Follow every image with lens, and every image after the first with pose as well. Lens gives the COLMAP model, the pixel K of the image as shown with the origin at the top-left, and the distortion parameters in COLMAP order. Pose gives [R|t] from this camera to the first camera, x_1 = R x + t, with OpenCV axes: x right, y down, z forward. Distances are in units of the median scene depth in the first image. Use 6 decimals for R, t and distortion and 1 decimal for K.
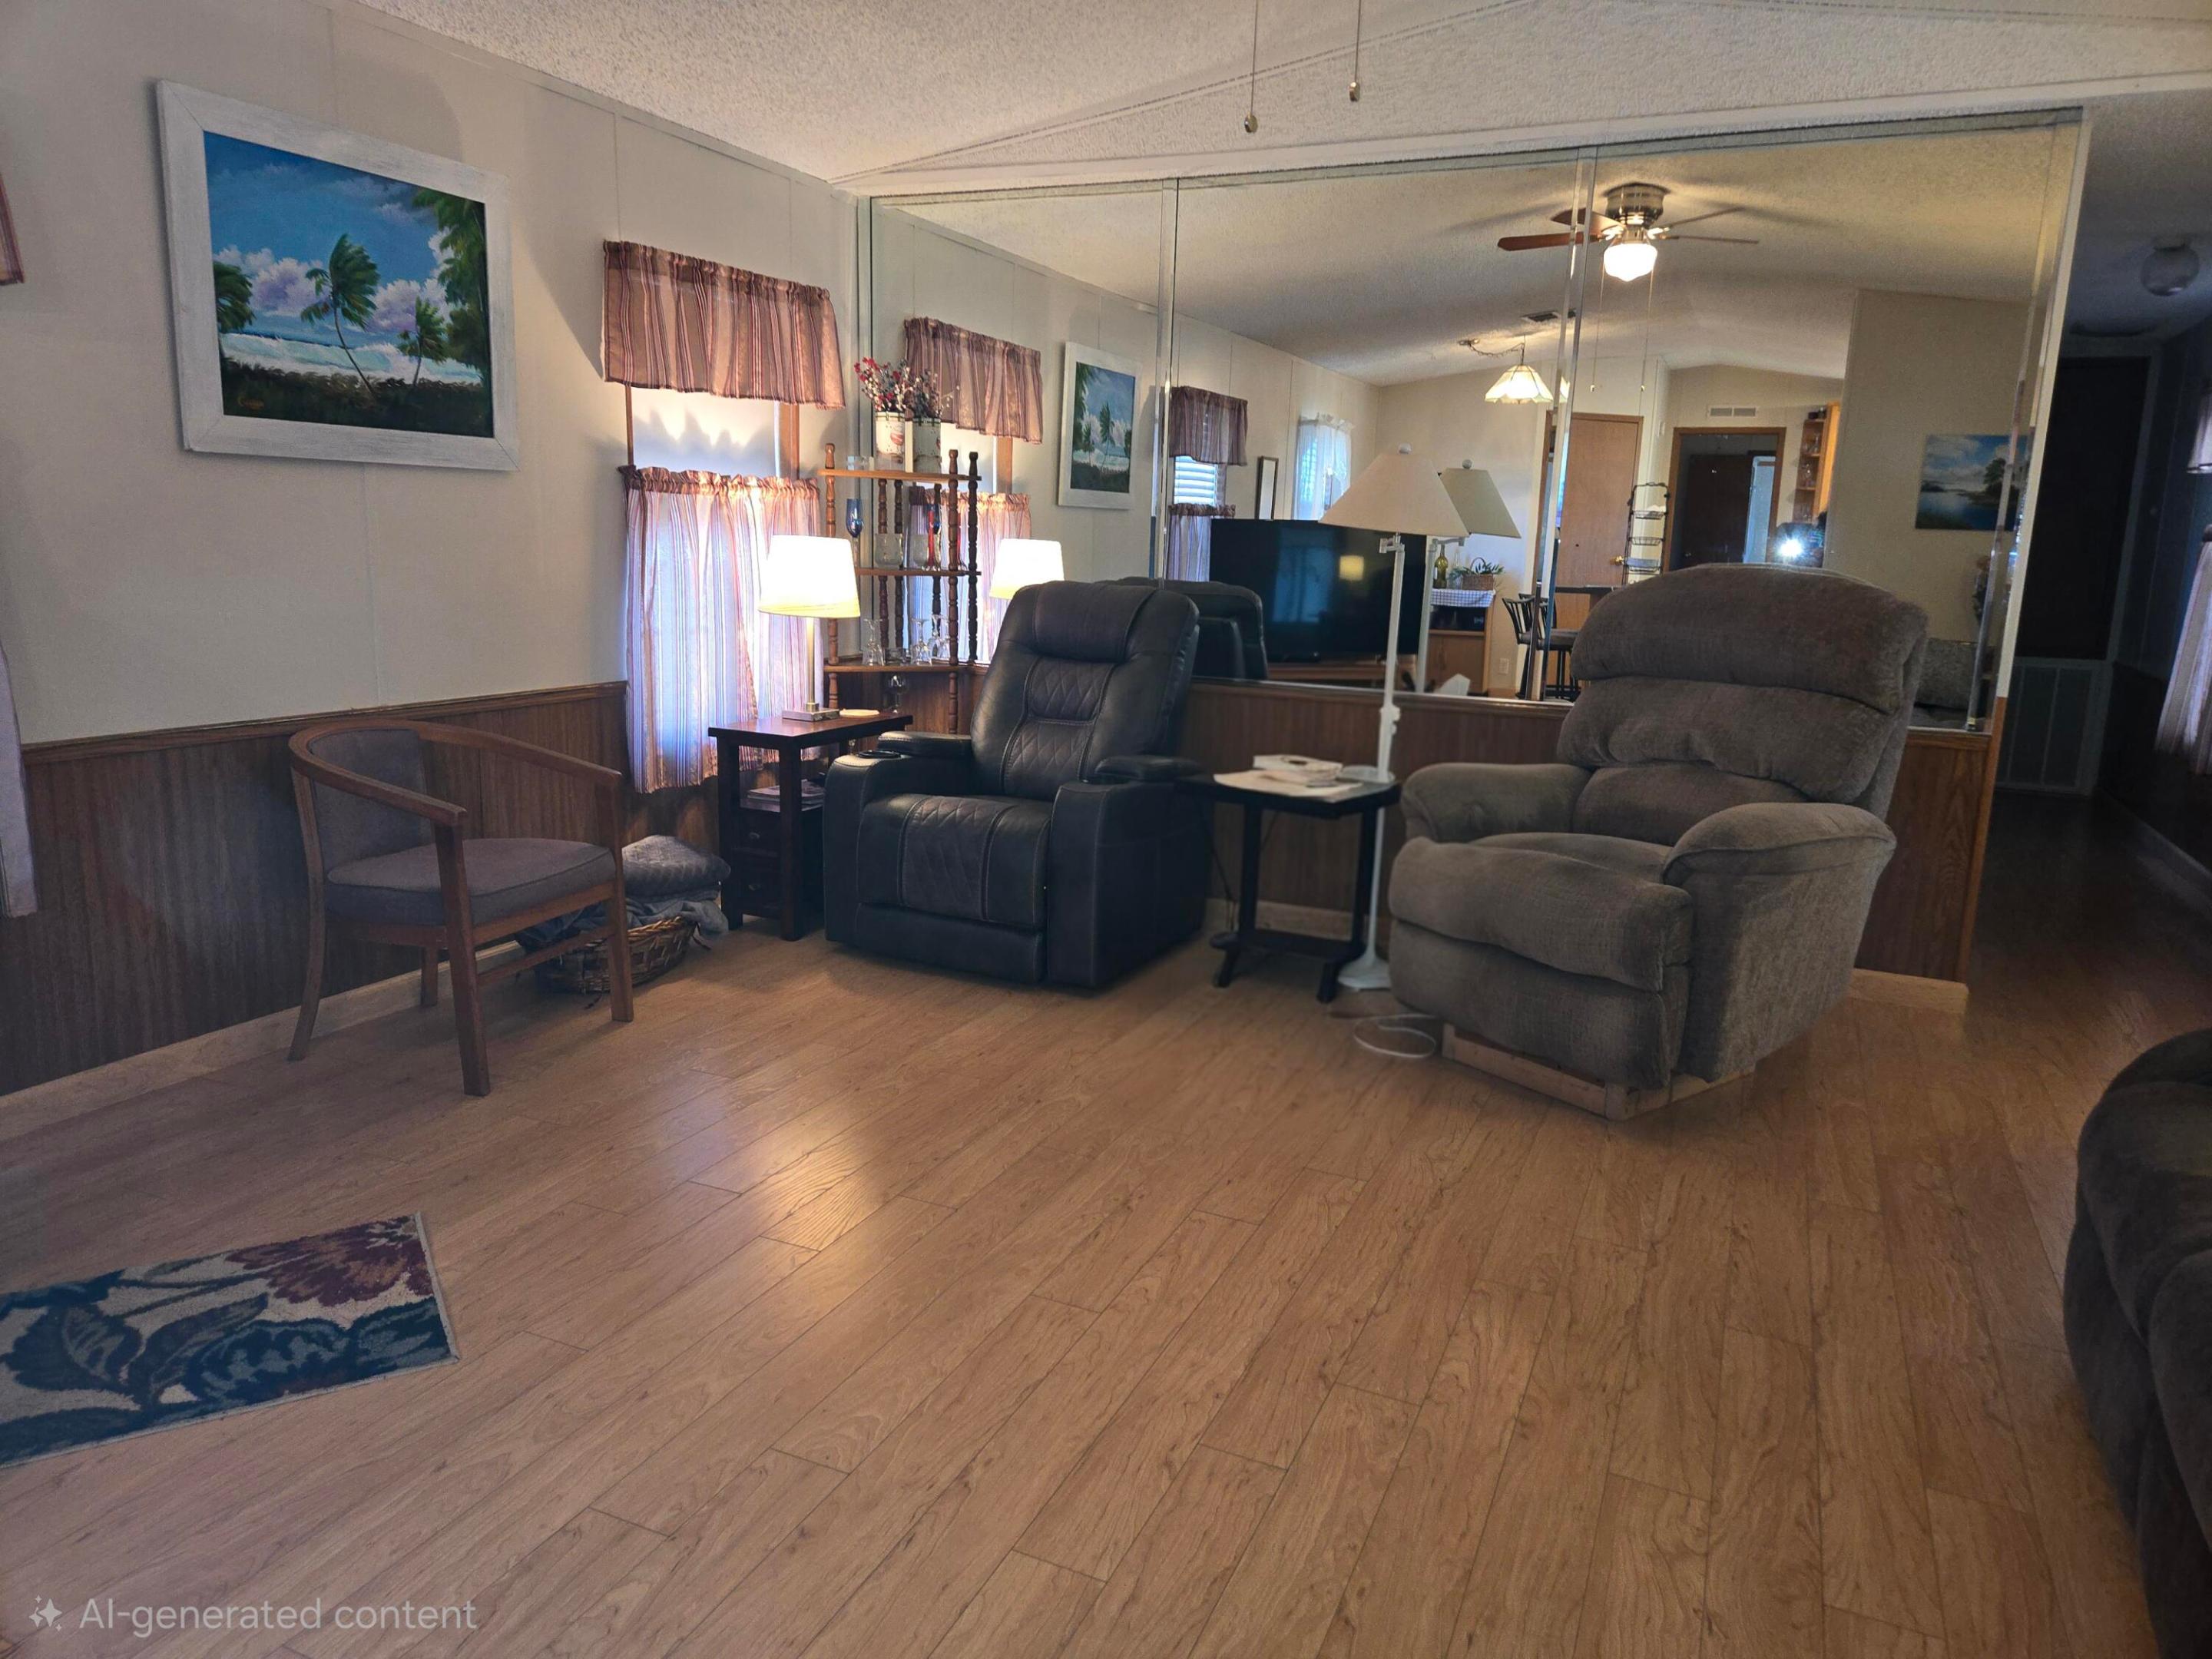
lens RADIAL K [[1465.8, 0, 1095.4], [0, 1465.8, 815.7], [0, 0, 1]] dist [0.083274, -0.070550]
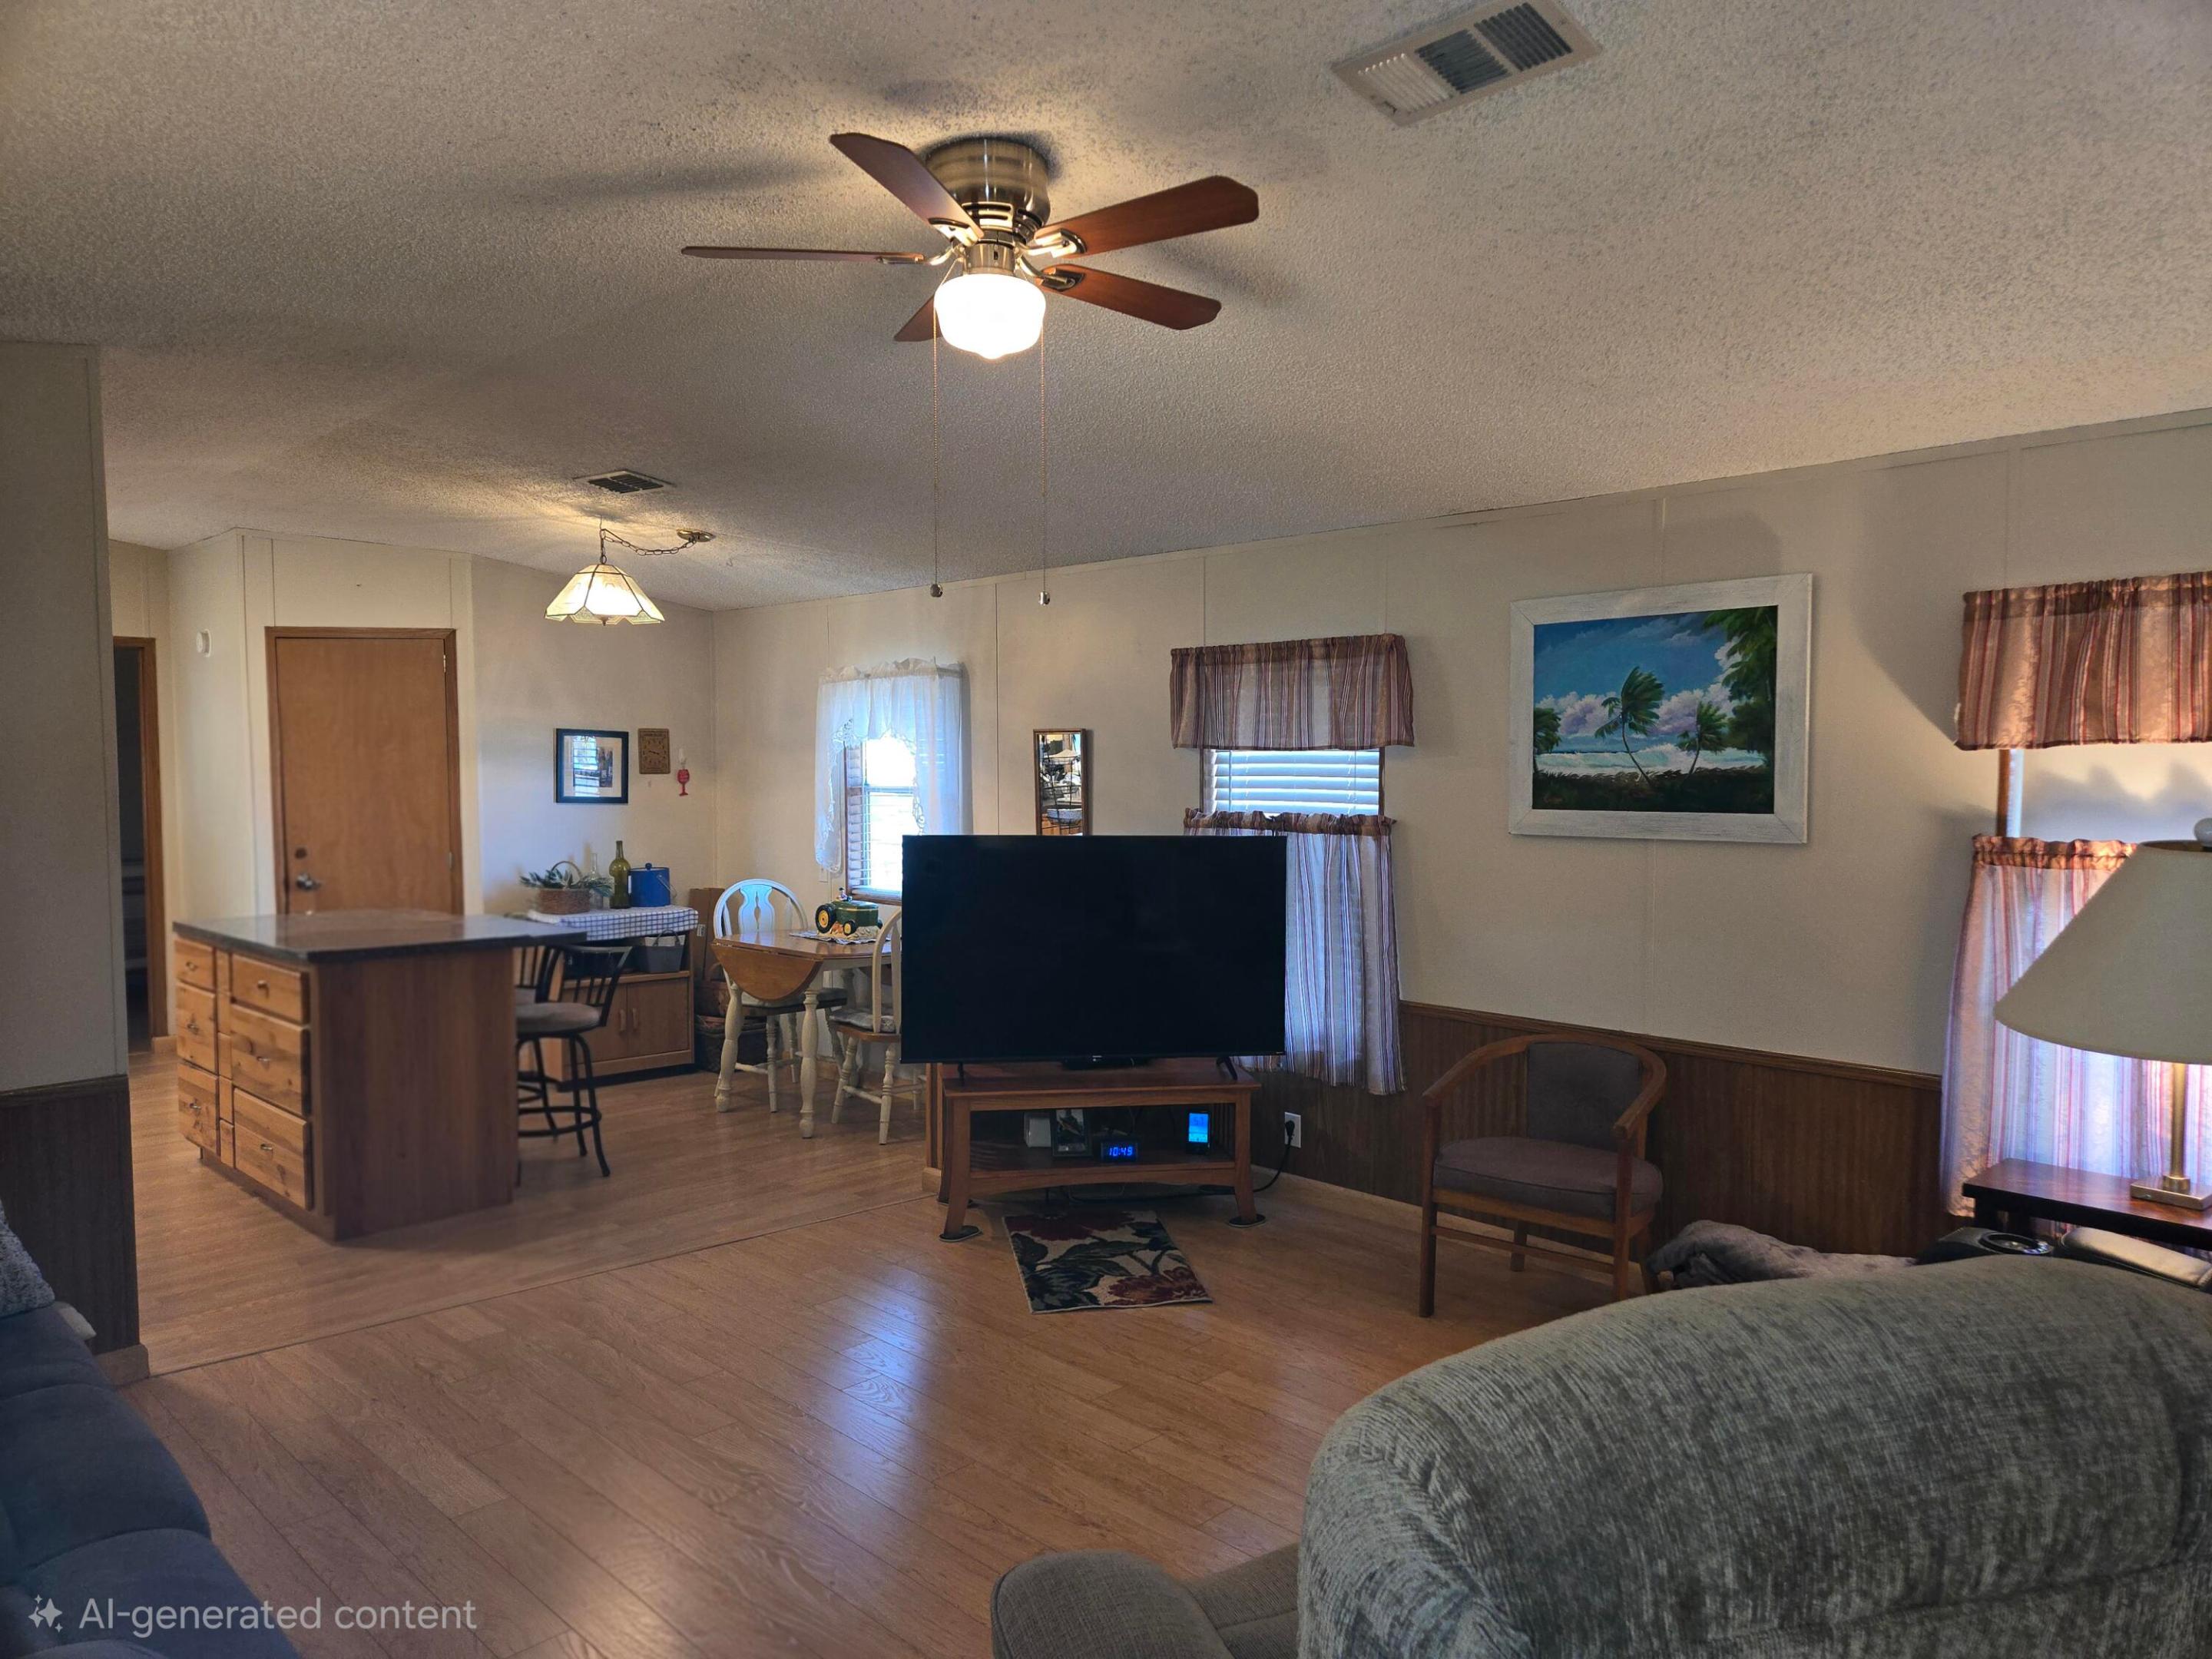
lens RADIAL K [[1466.8, 0, 1126.2], [0, 1466.8, 841.6], [0, 0, 1]] dist [0.081621, -0.067872]
pose [[-0.333982, 0.019555, -0.942377, 0.768820], [-0.192335, 0.977335, 0.088445, -0.244980], [0.922748, 0.210792, -0.322651, 0.942204]]
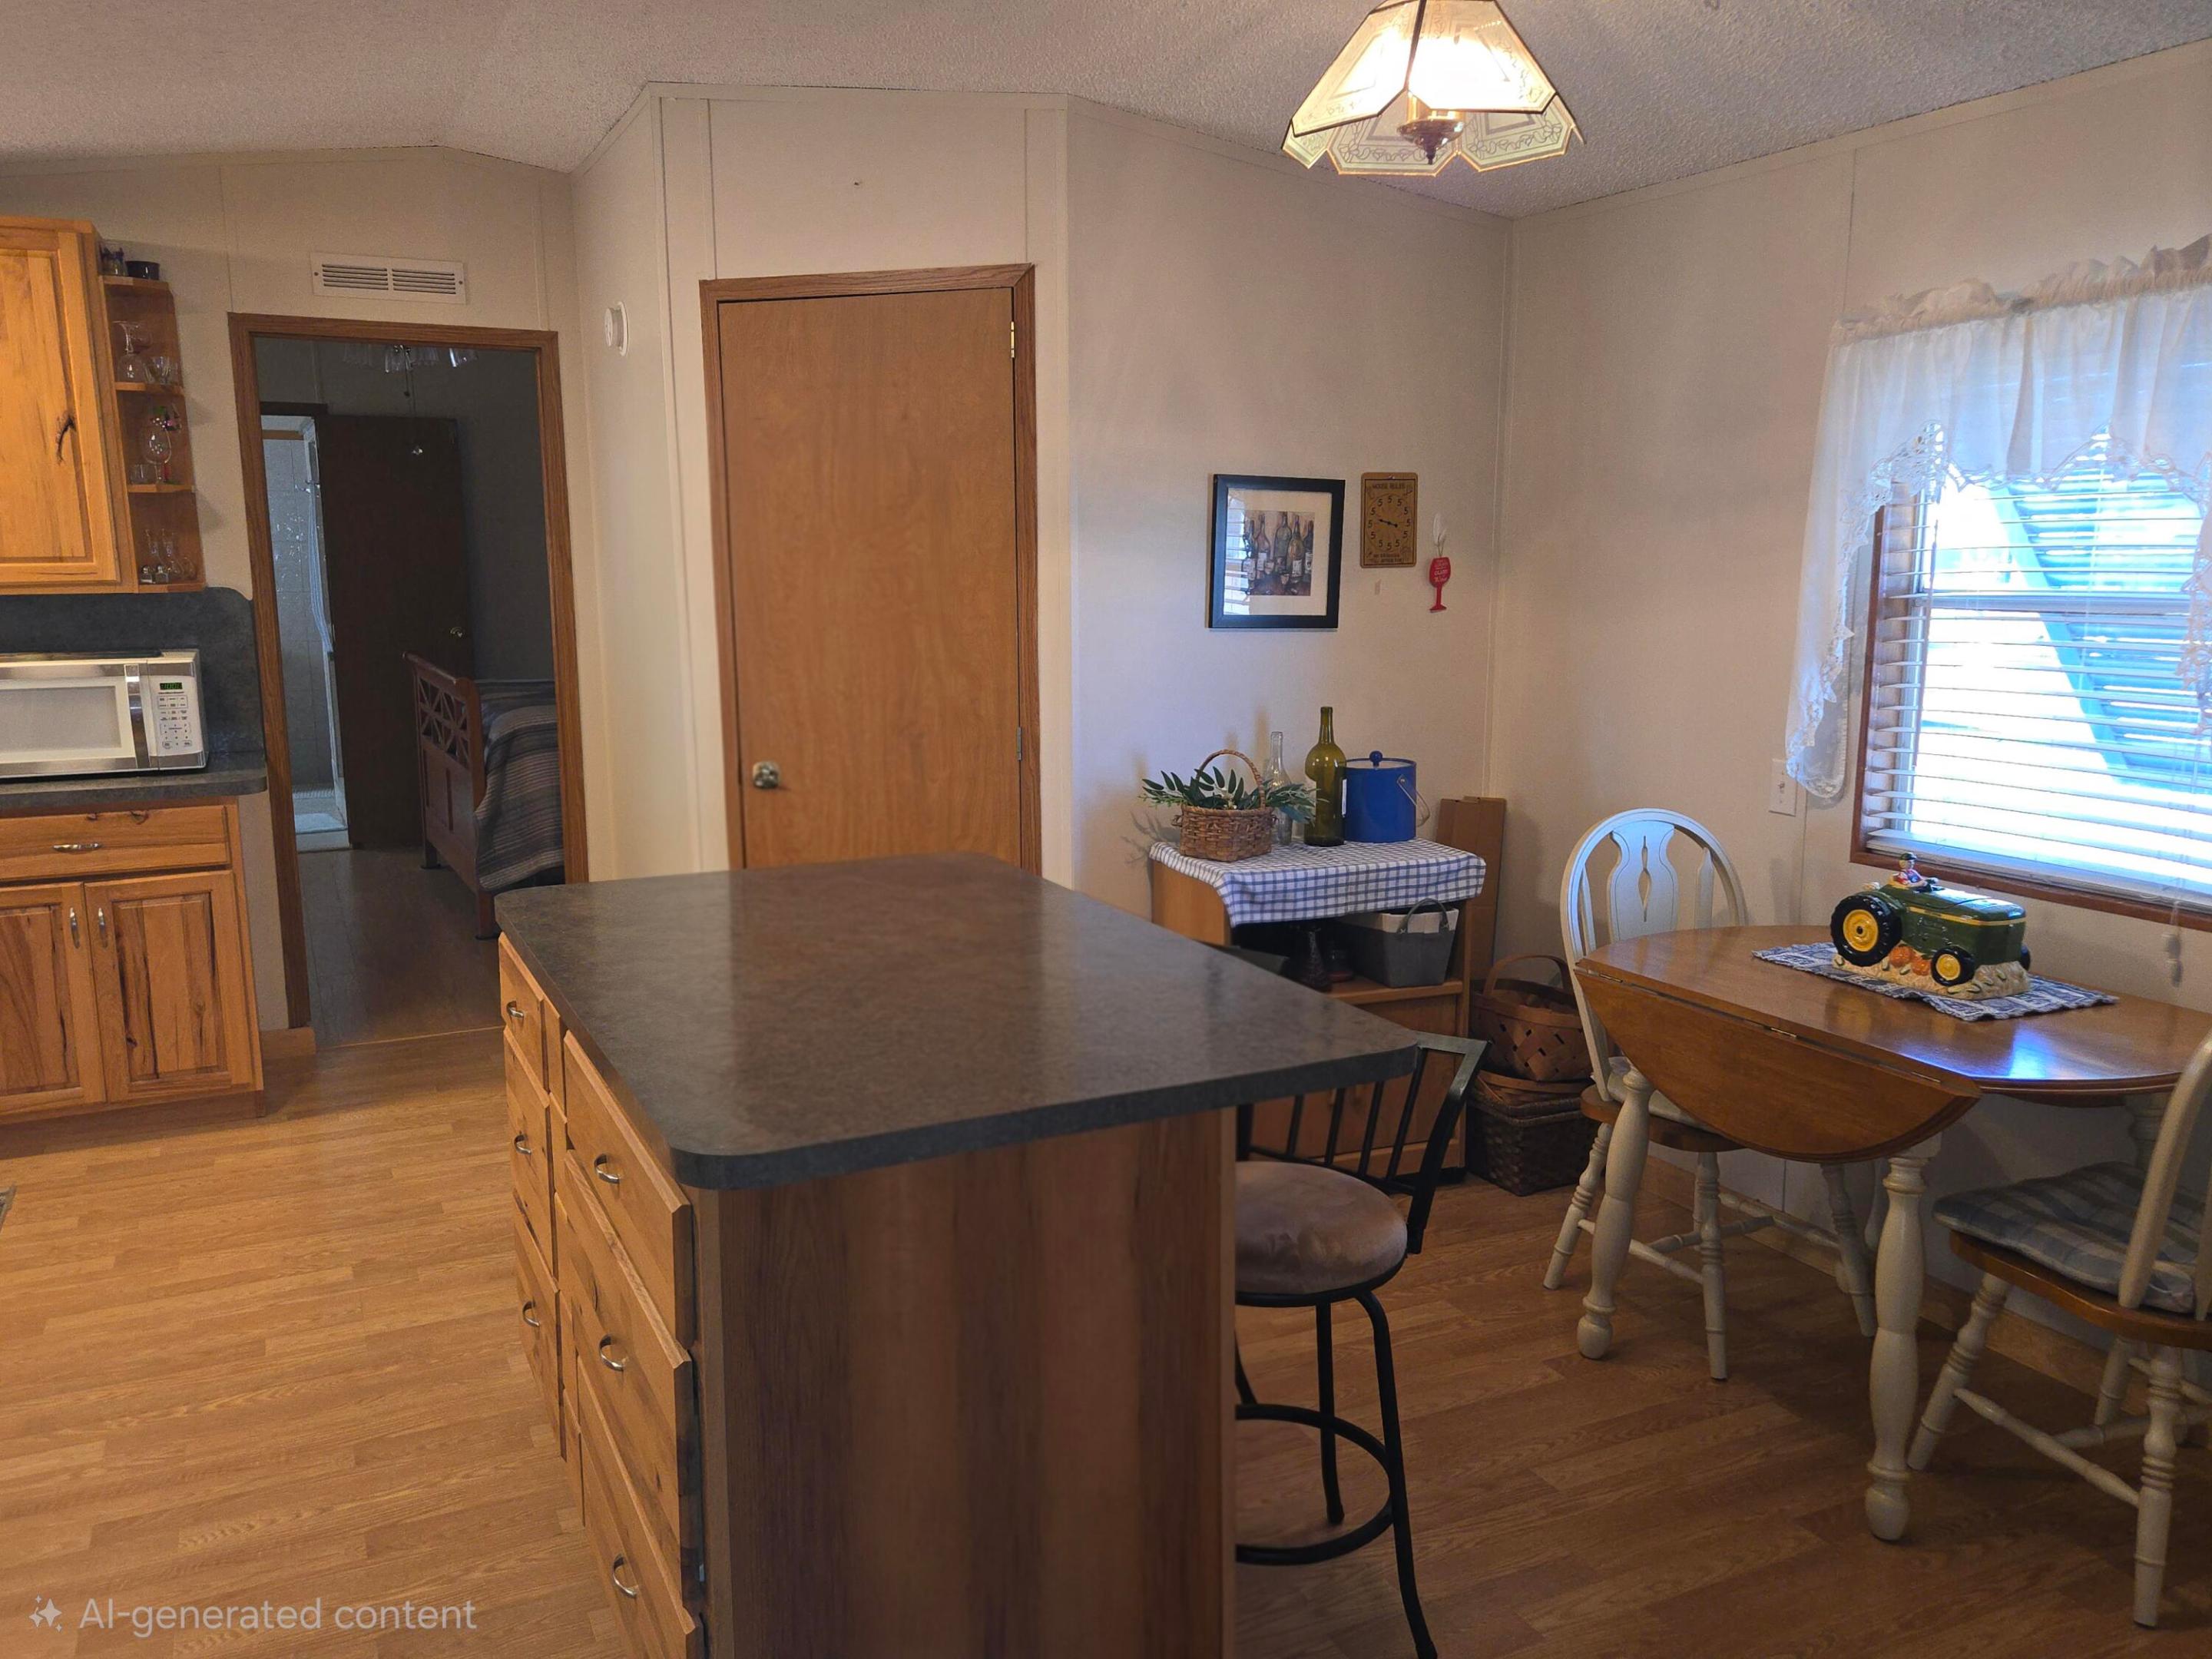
lens RADIAL K [[1741.0, 0, 1111.1], [0, 1741.0, 828.2], [0, 0, 1]] dist [0.097621, -0.084379]
pose [[-0.633036, 0.094885, -0.768285, 0.095813], [-0.165676, 0.952858, 0.254191, -0.130124], [0.756186, 0.288198, -0.587473, 0.256487]]
